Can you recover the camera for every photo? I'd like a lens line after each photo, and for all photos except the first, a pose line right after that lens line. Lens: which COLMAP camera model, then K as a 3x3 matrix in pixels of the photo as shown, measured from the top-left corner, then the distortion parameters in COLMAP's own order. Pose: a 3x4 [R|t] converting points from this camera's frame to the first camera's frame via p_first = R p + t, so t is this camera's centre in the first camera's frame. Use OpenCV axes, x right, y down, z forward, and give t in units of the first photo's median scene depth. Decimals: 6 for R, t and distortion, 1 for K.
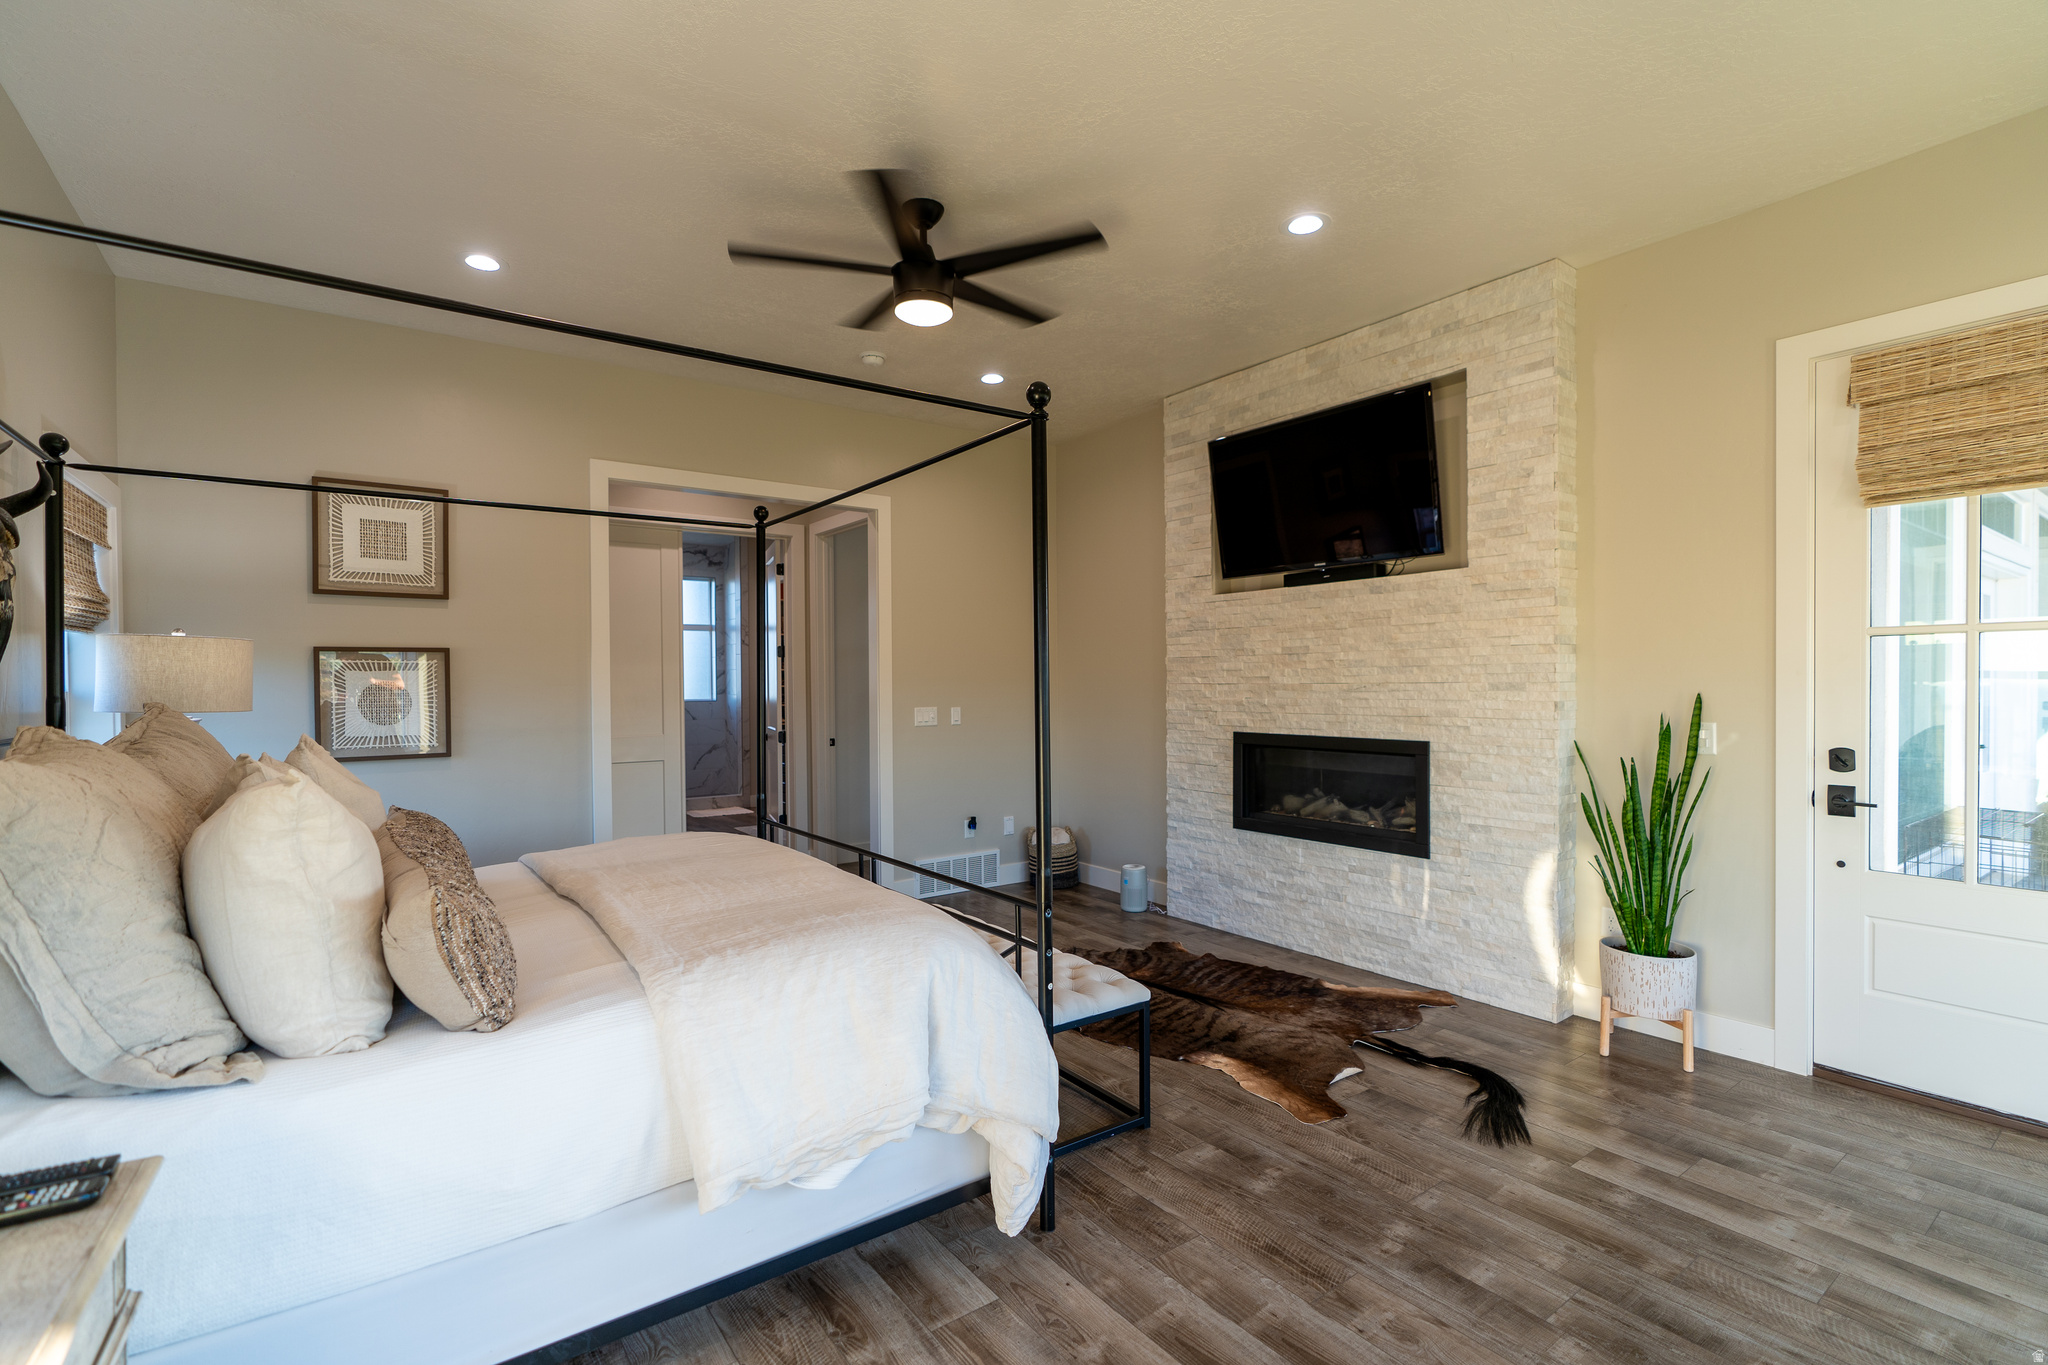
lens RADIAL K [[926.3, 0, 1019.4], [0, 926.3, 686.8], [0, 0, 1]] dist [-0.007969, 0.003900]
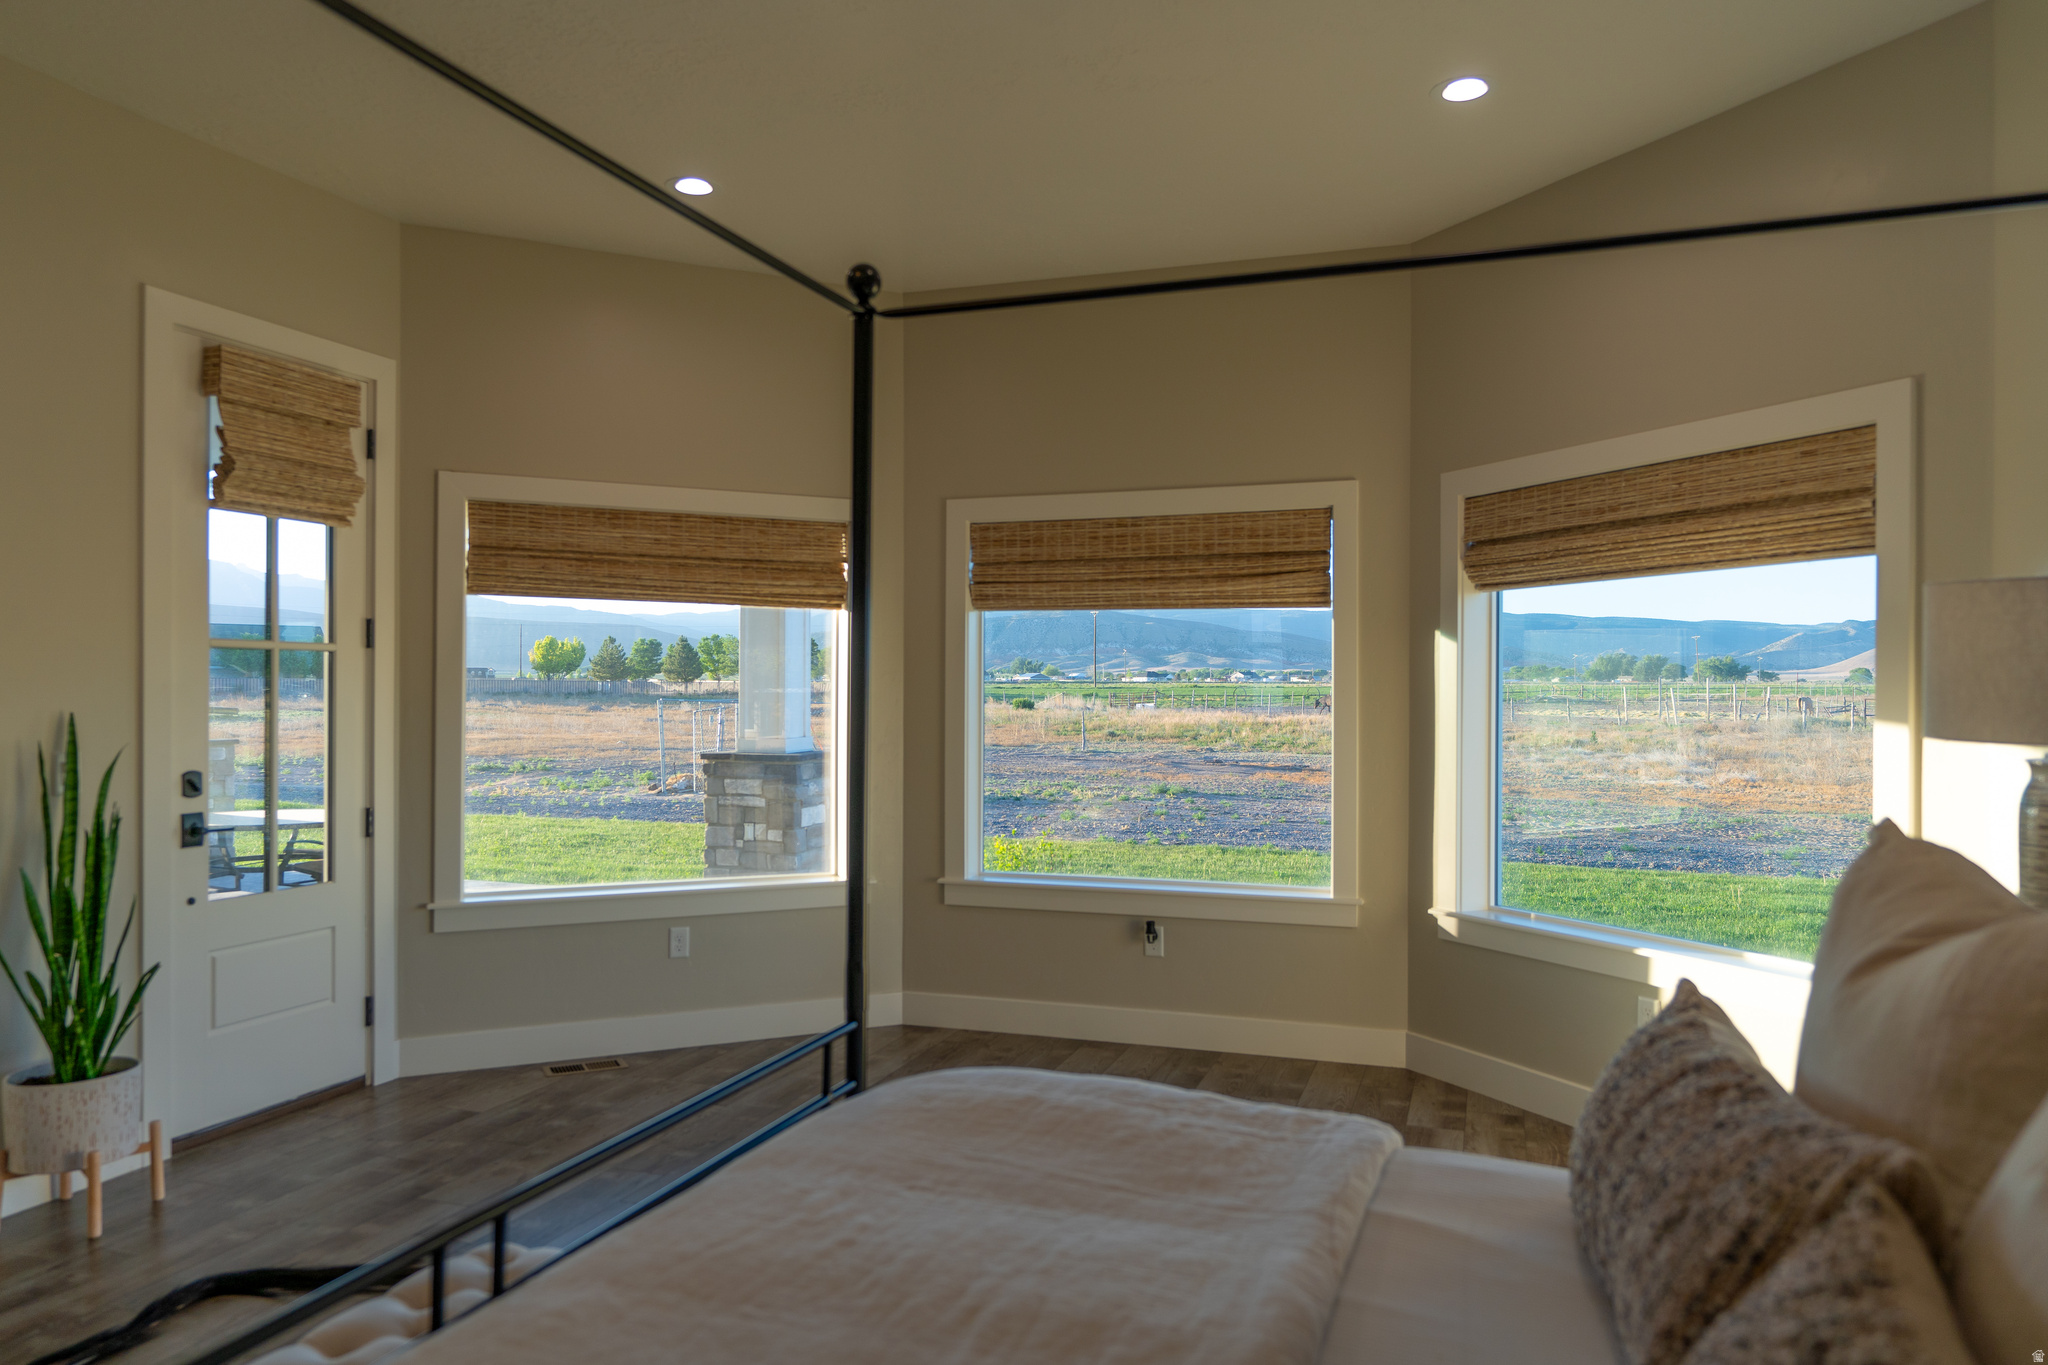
lens RADIAL K [[1384.3, 0, 1014.0], [0, 1384.3, 697.1], [0, 0, 1]] dist [-0.000846, 0.002214]
pose [[-0.571243, 0.001758, 0.820779, -0.514450], [0.006879, 0.999973, 0.002646, -0.002604], [-0.820752, 0.007158, -0.571239, 0.862934]]
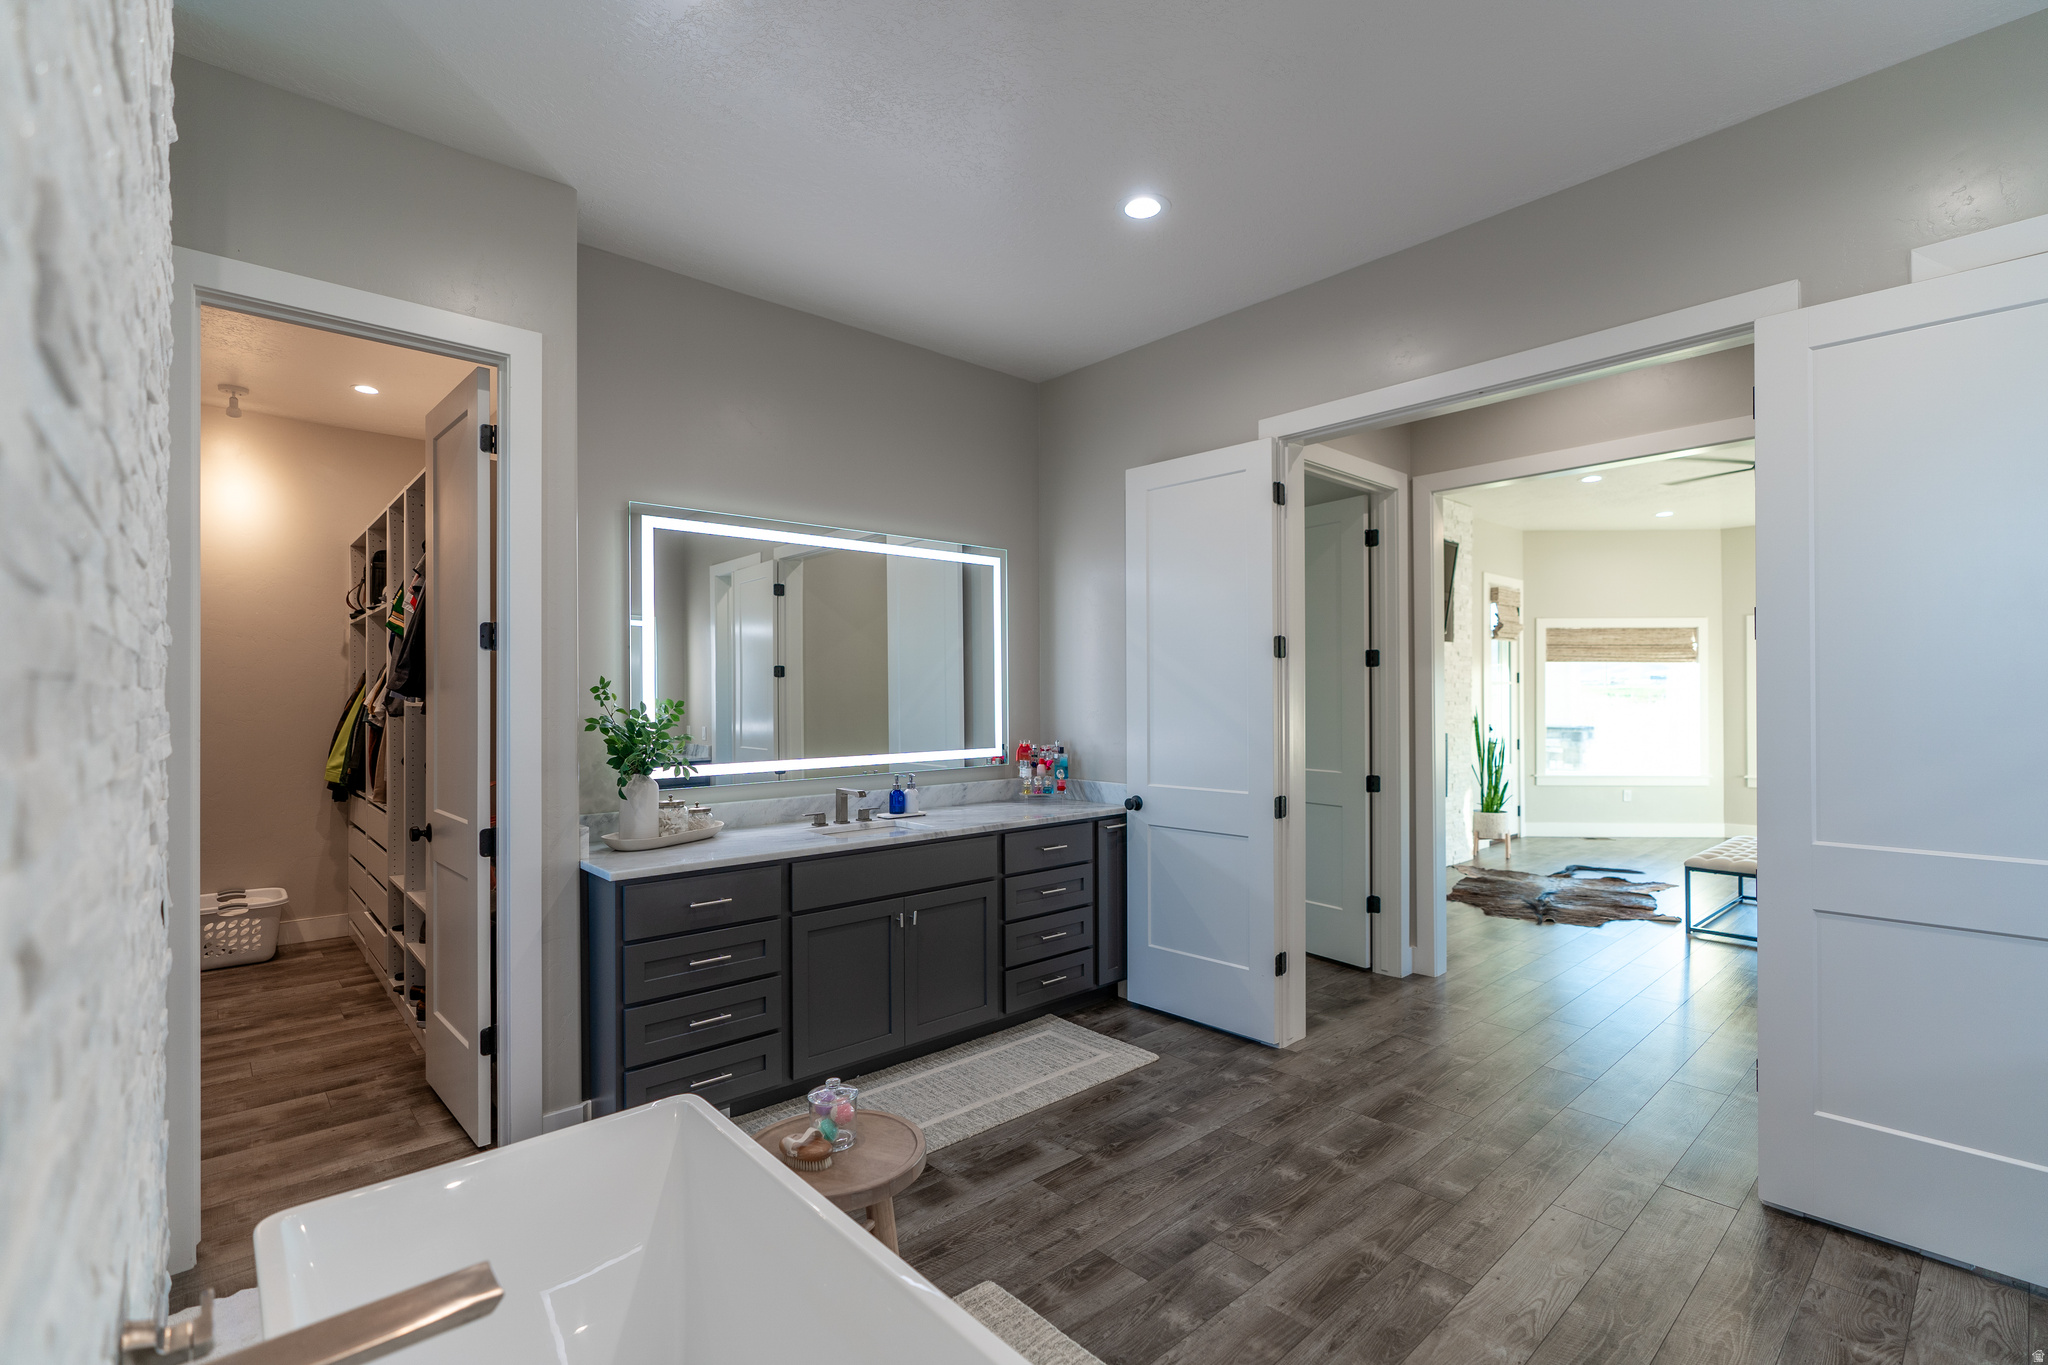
lens RADIAL K [[926.3, 0, 1020.0], [0, 926.3, 687.8], [0, 0, 1]] dist [-0.007969, 0.003900]
pose [[-0.109947, 0.013248, 0.993849, -1.343206], [0.011746, 0.999859, -0.012029, -0.021218], [-0.993868, 0.010351, -0.110087, 2.111828]]
